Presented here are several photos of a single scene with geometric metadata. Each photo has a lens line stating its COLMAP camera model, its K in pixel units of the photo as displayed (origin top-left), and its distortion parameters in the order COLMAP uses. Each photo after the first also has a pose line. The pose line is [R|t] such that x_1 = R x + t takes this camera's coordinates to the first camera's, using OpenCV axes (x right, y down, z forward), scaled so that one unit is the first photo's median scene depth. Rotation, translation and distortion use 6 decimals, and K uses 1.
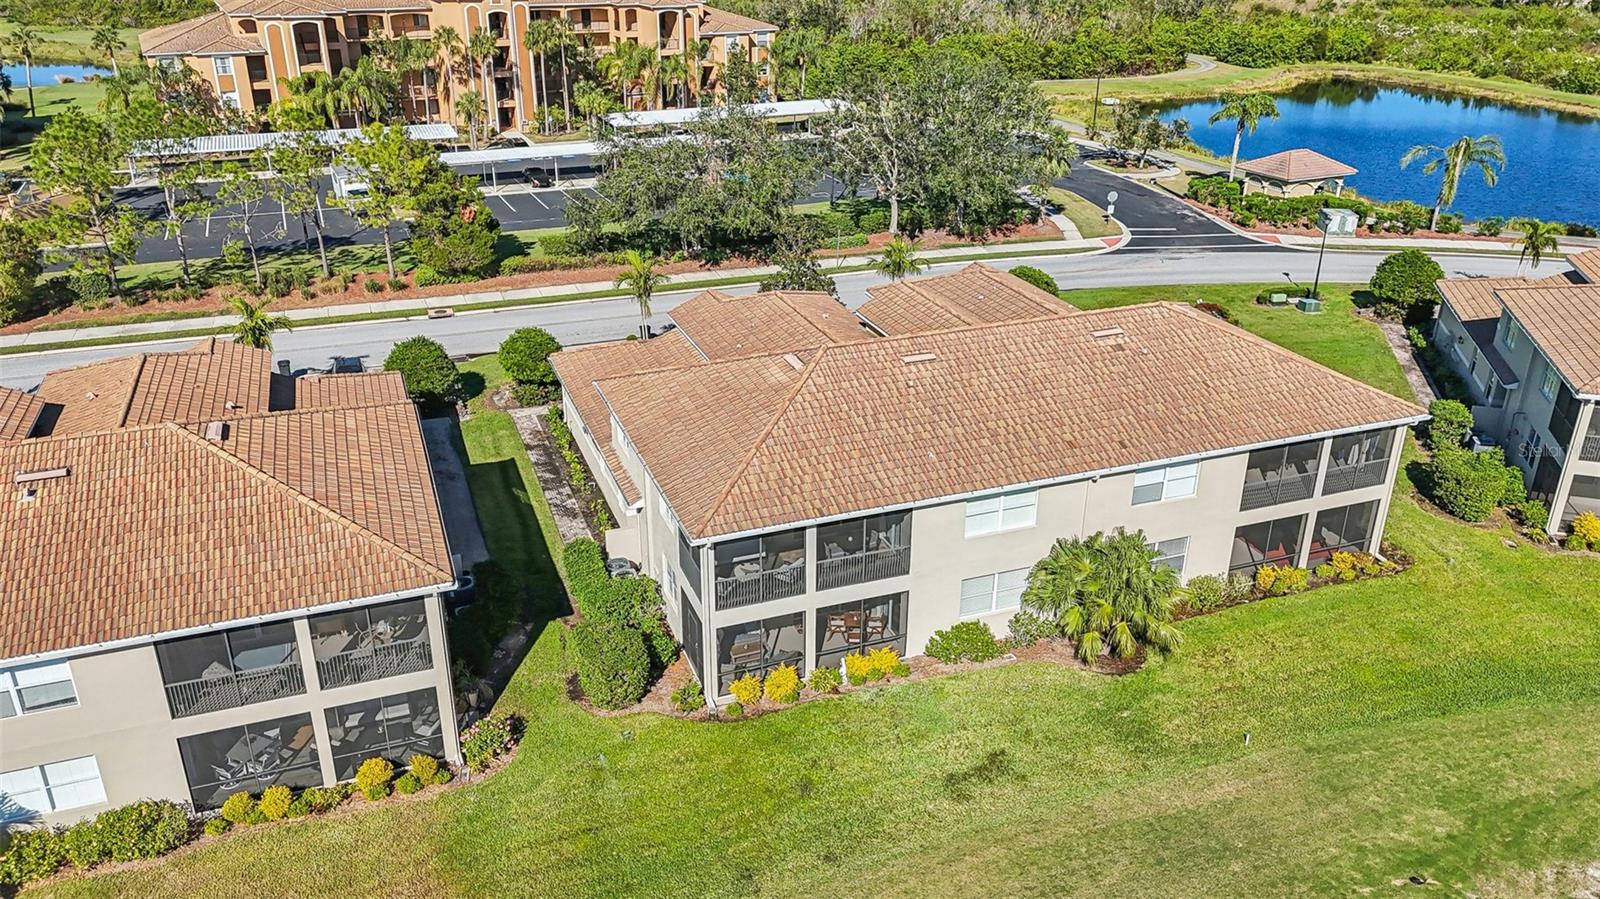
lens RADIAL K [[1136.1, 0, 756.7], [0, 1136.1, 484.9], [0, 0, 1]] dist [0.048362, -0.033275]
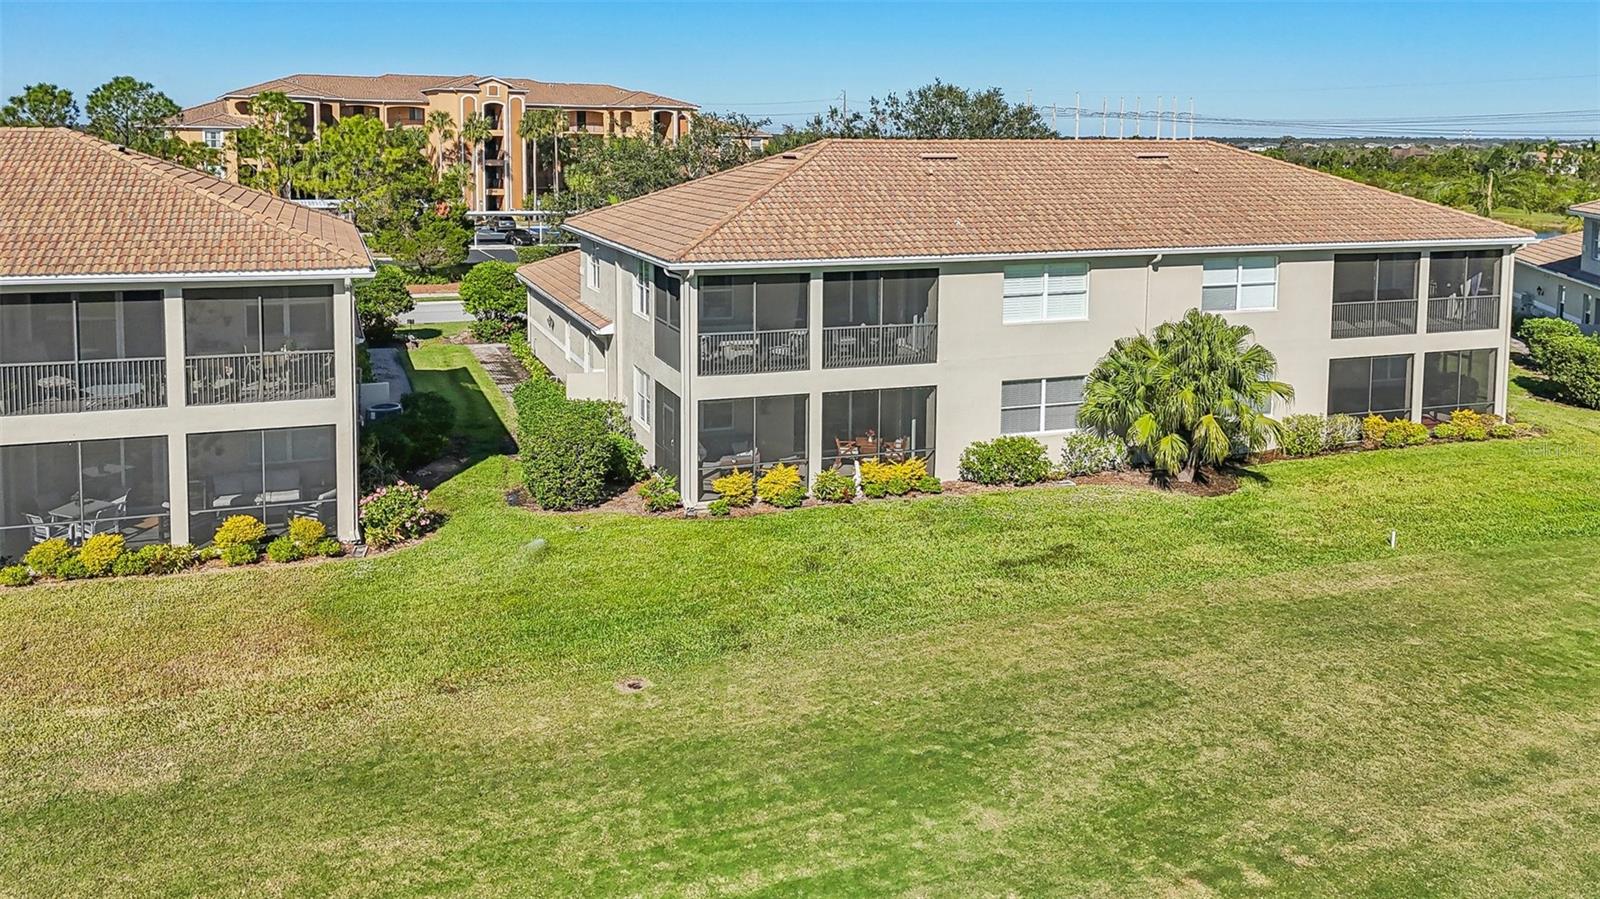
lens RADIAL K [[1194.8, 0, 738.4], [0, 1194.8, 342.5], [0, 0, 1]] dist [0.055934, -0.036072]
pose [[0.999884, 0.013578, -0.006870, -0.001660], [-0.015033, 0.951443, -0.307459, 0.304558], [0.002362, 0.307527, 0.951536, 0.169132]]
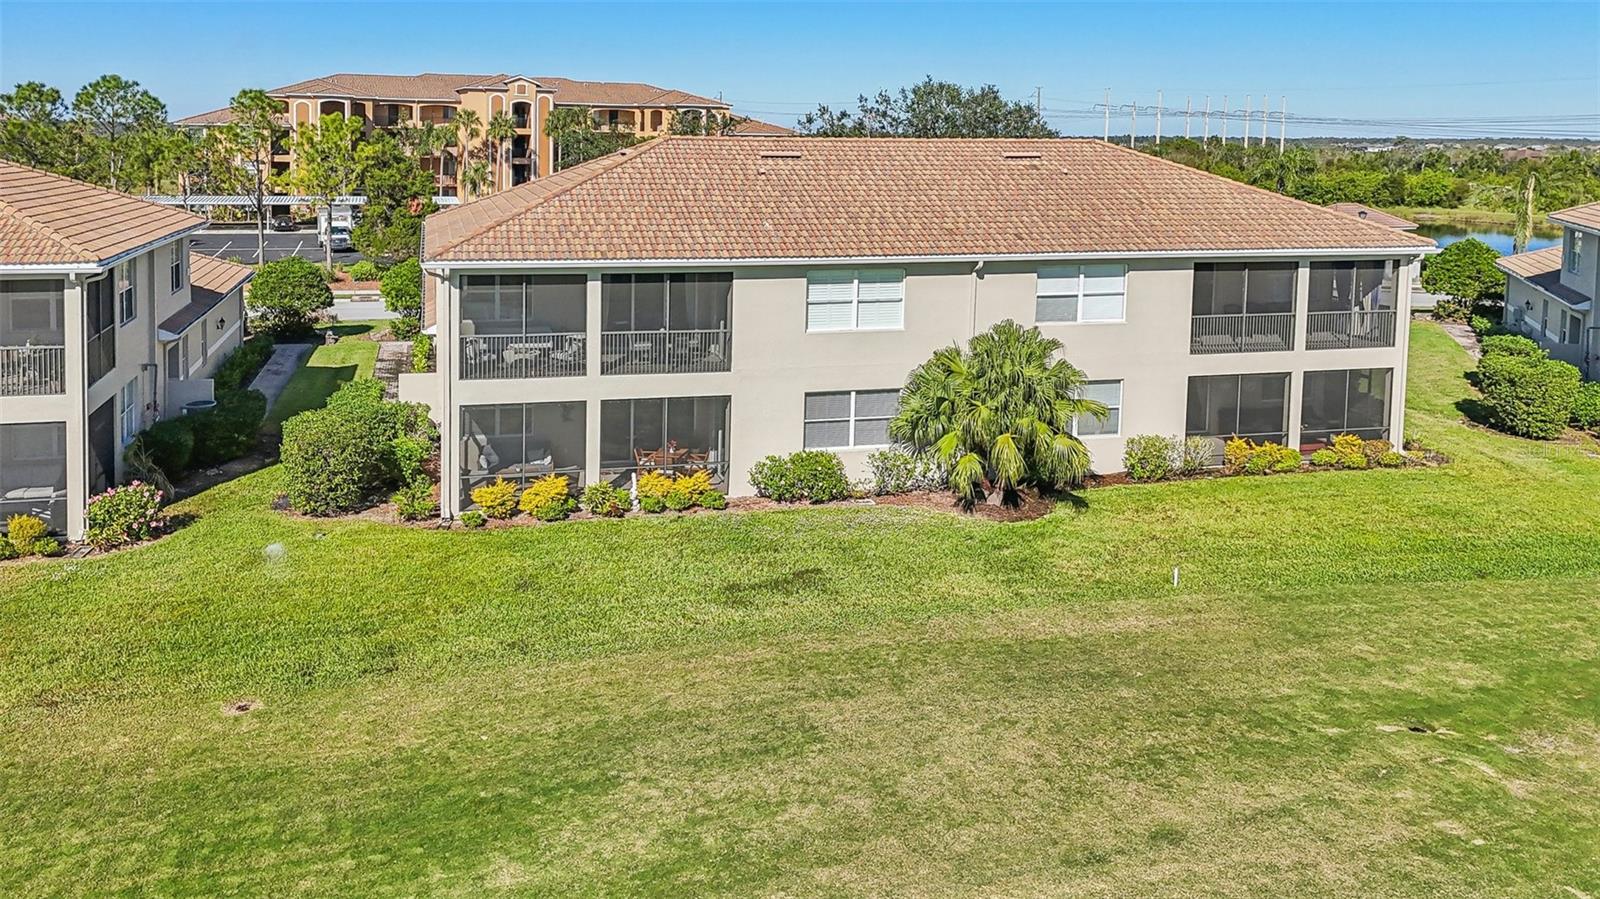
lens RADIAL K [[1194.8, 0, 726.5], [0, 1194.8, 336.6], [0, 0, 1]] dist [0.055934, -0.036072]
pose [[0.994172, 0.032723, -0.102719, 0.198068], [-0.063095, 0.949200, -0.308282, 0.282488], [0.087413, 0.312966, 0.945733, 0.210609]]
